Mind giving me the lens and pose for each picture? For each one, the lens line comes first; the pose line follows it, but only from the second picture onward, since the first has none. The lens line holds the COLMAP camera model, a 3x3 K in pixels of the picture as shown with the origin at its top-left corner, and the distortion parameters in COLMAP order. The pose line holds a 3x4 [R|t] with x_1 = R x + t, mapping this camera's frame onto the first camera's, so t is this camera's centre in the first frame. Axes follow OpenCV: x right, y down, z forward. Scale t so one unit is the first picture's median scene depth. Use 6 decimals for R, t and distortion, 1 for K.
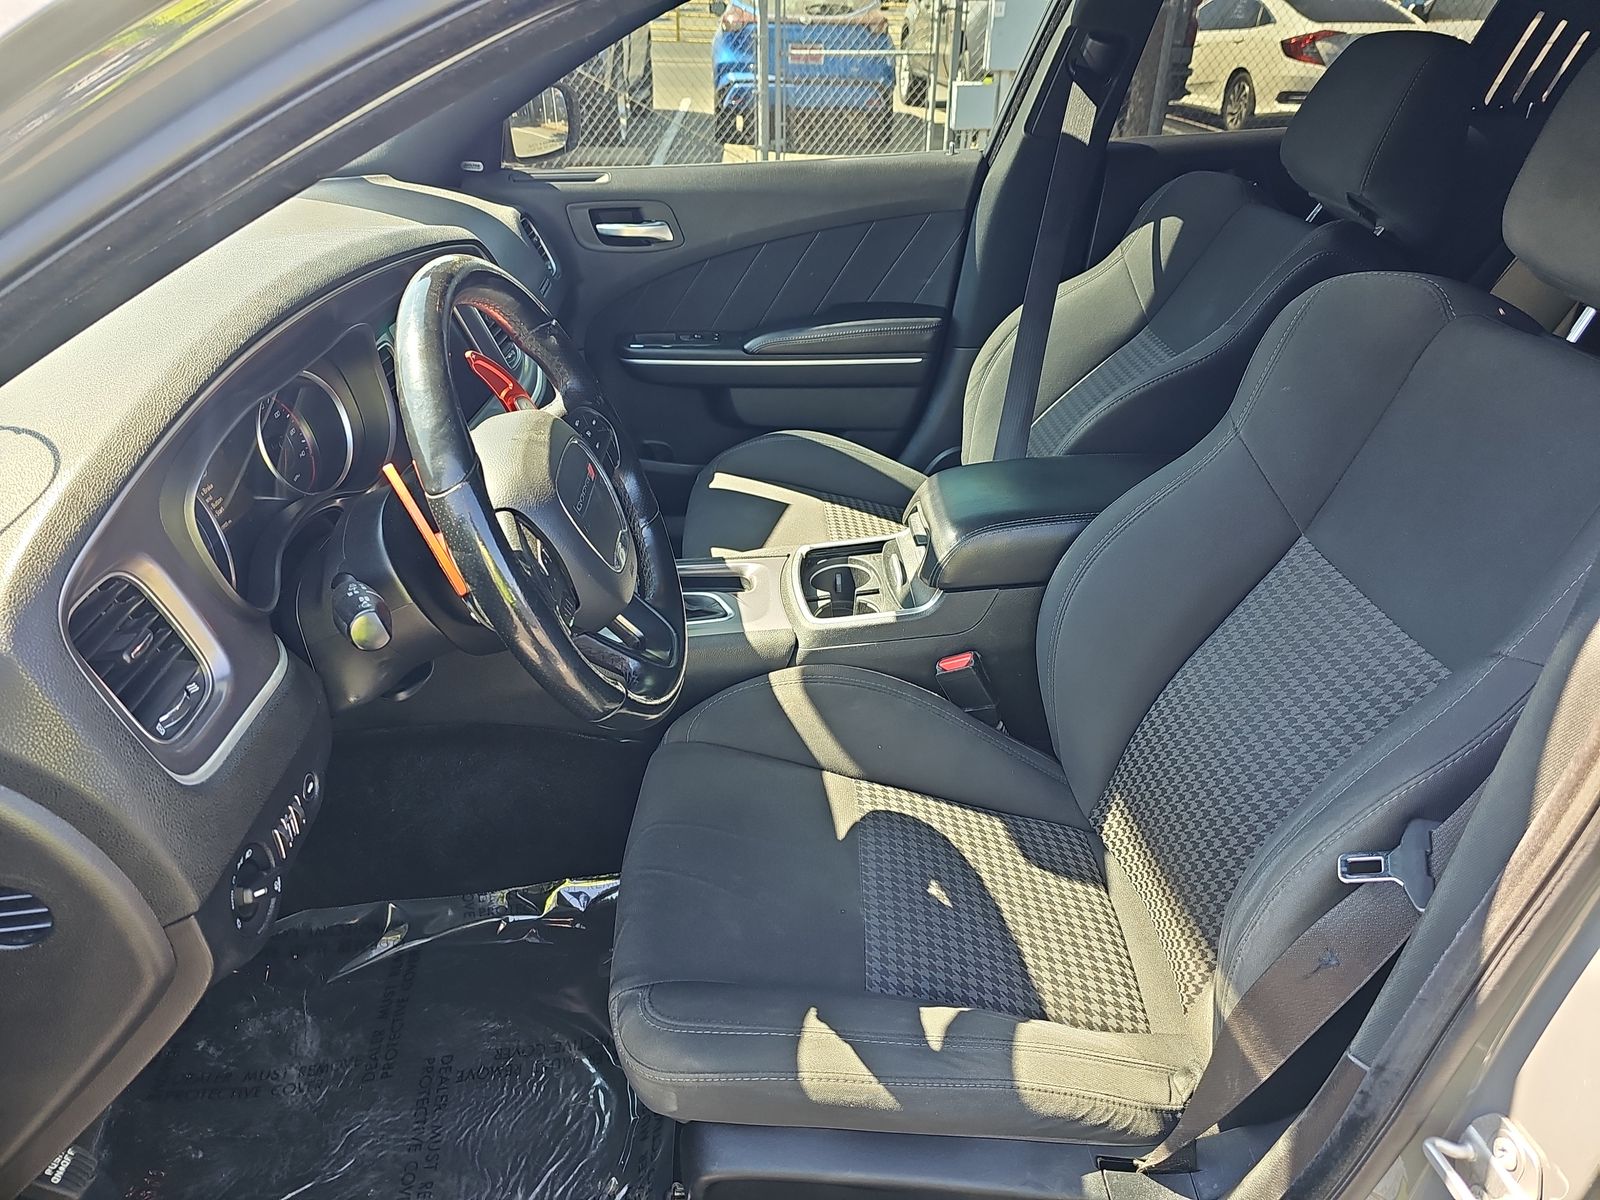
lens RADIAL K [[1079.1, 0, 799.3], [0, 1079.1, 600.9], [0, 0, 1]] dist [0.041088, -0.041291]
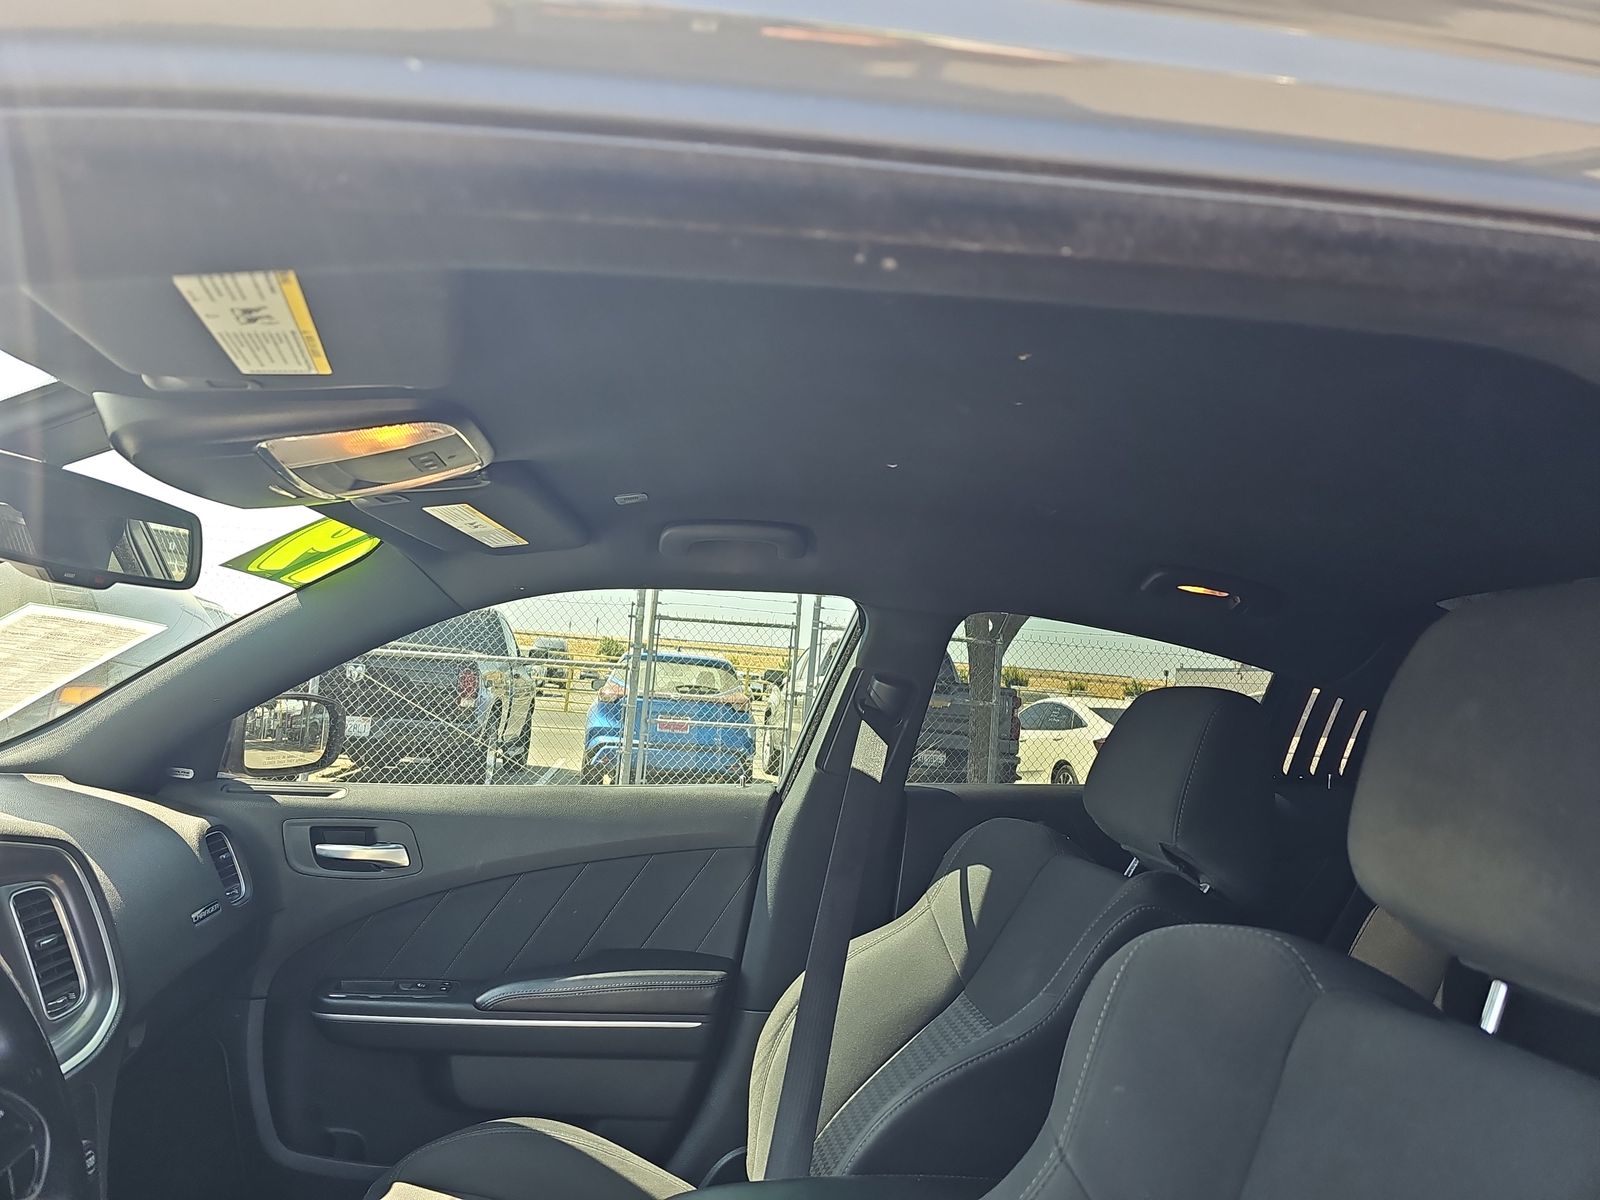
lens RADIAL K [[1079.1, 0, 799.9], [0, 1079.1, 598.1], [0, 0, 1]] dist [0.041088, -0.041291]
pose [[0.992364, 0.071655, 0.100400, 0.083242], [-0.003432, 0.829686, -0.558219, -0.035945], [-0.123300, 0.553612, 0.823596, 0.152497]]
